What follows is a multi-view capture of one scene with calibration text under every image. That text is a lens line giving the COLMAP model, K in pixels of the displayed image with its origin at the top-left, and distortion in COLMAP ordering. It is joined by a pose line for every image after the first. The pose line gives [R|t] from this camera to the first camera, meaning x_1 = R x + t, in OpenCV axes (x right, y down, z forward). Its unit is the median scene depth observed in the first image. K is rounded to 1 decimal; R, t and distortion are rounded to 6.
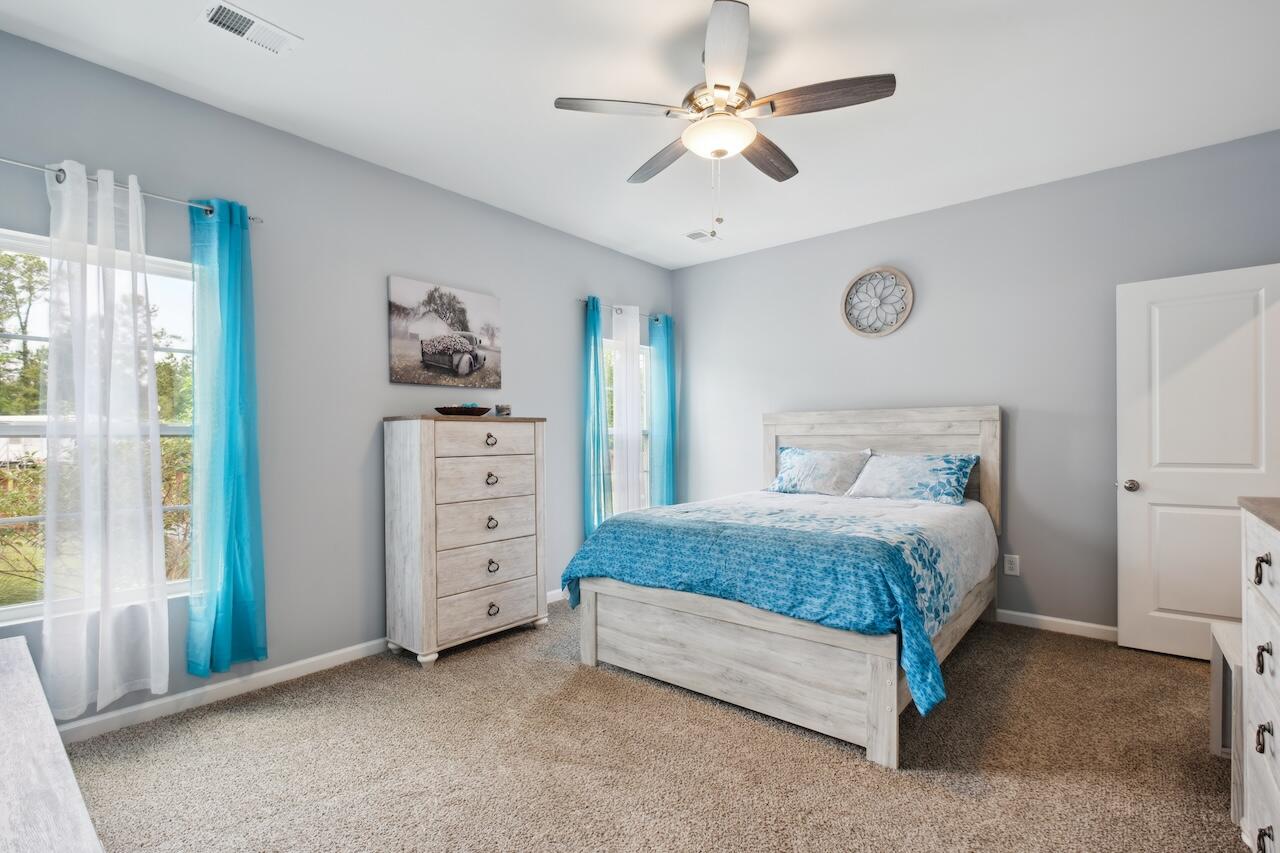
lens RADIAL K [[589.1, 0, 644.9], [0, 589.1, 438.3], [0, 0, 1]] dist [-0.001407, 0.000006]
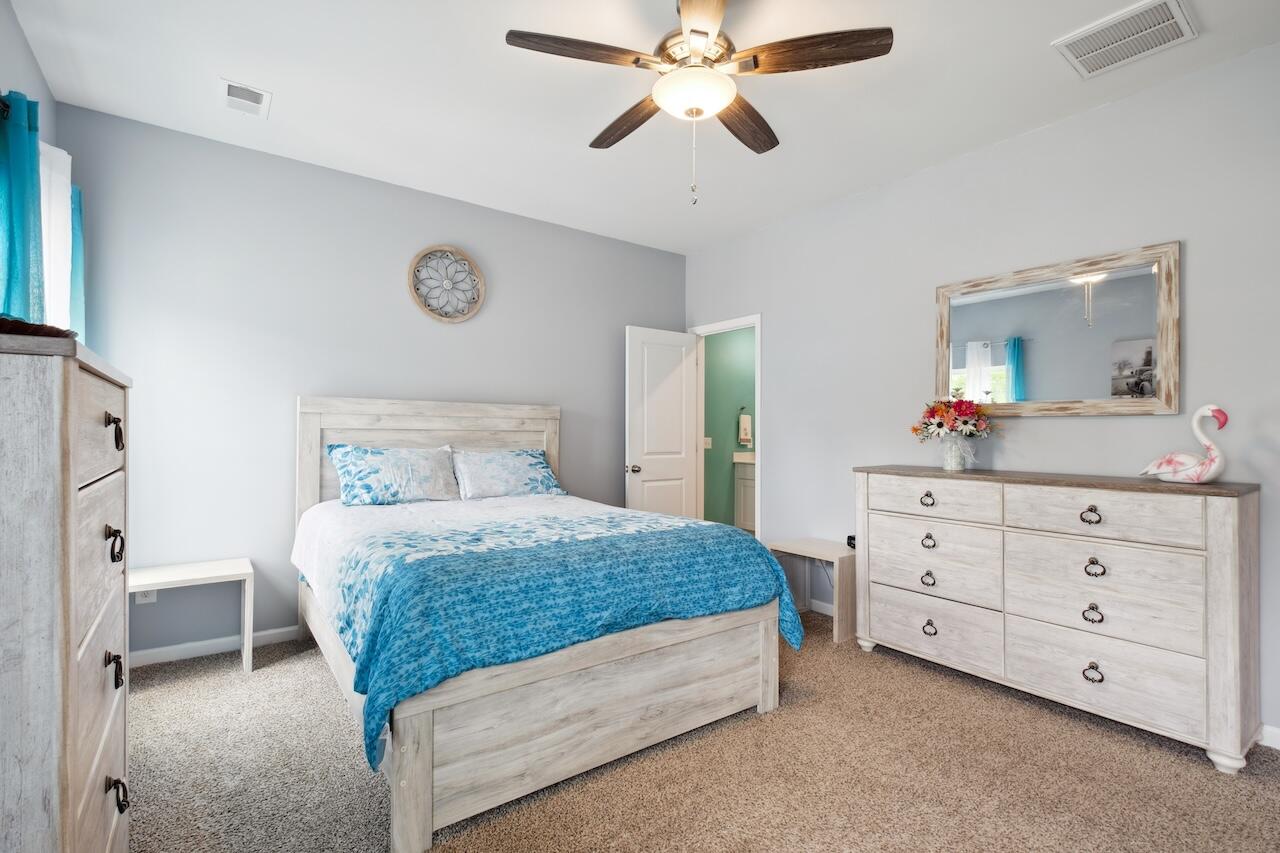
lens RADIAL K [[589.1, 0, 647.3], [0, 589.1, 425.9], [0, 0, 1]] dist [-0.001407, 0.000006]
pose [[0.236657, 0.021401, 0.971358, -0.548318], [-0.008252, 0.999766, -0.020017, 0.004753], [-0.971558, -0.003278, 0.236778, 0.641558]]
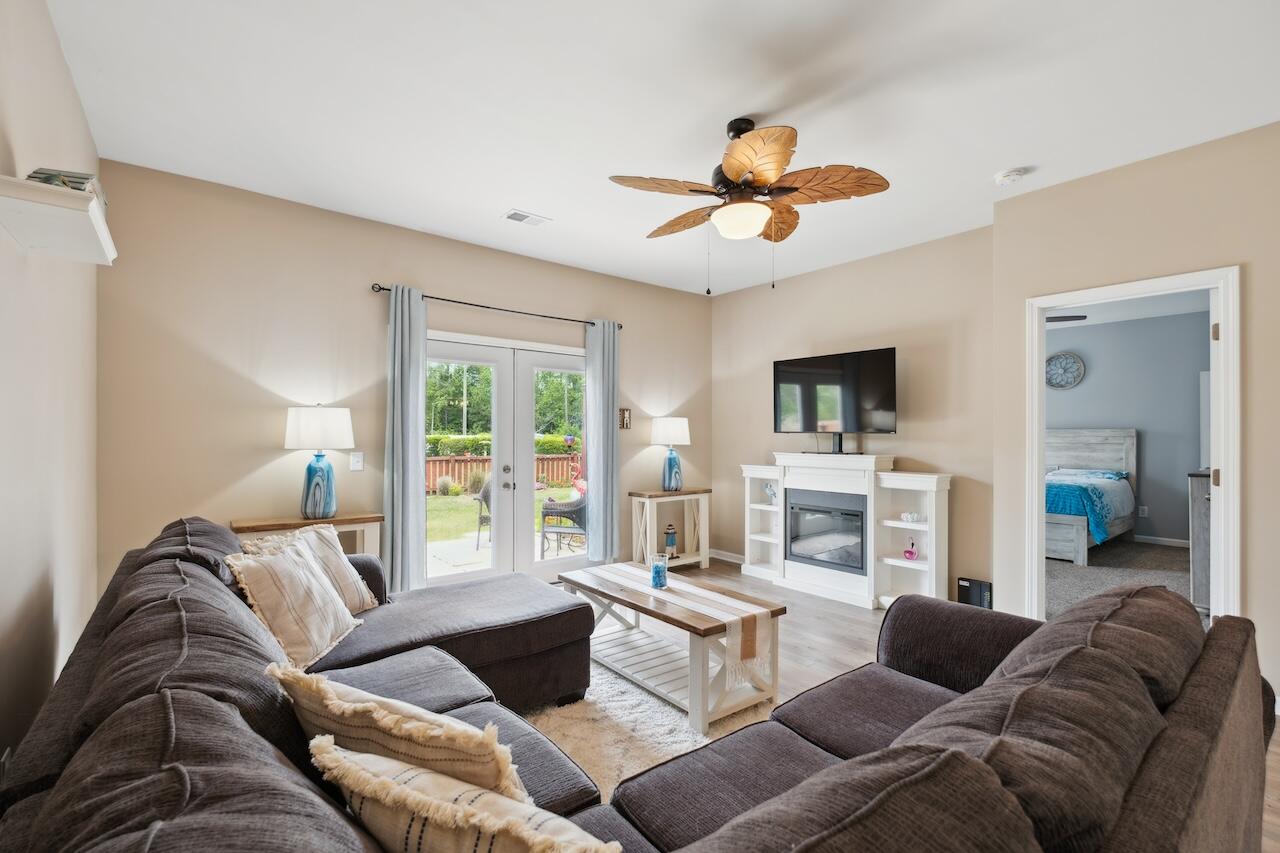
lens RADIAL K [[560.8, 0, 647.5], [0, 560.8, 429.5], [0, 0, 1]] dist [-0.013215, -0.000141]
pose [[0.979050, 0.010438, -0.203353, -0.691152], [-0.014126, 0.999761, -0.016692, -0.000628], [0.203130, 0.019214, 0.978963, -1.283128]]
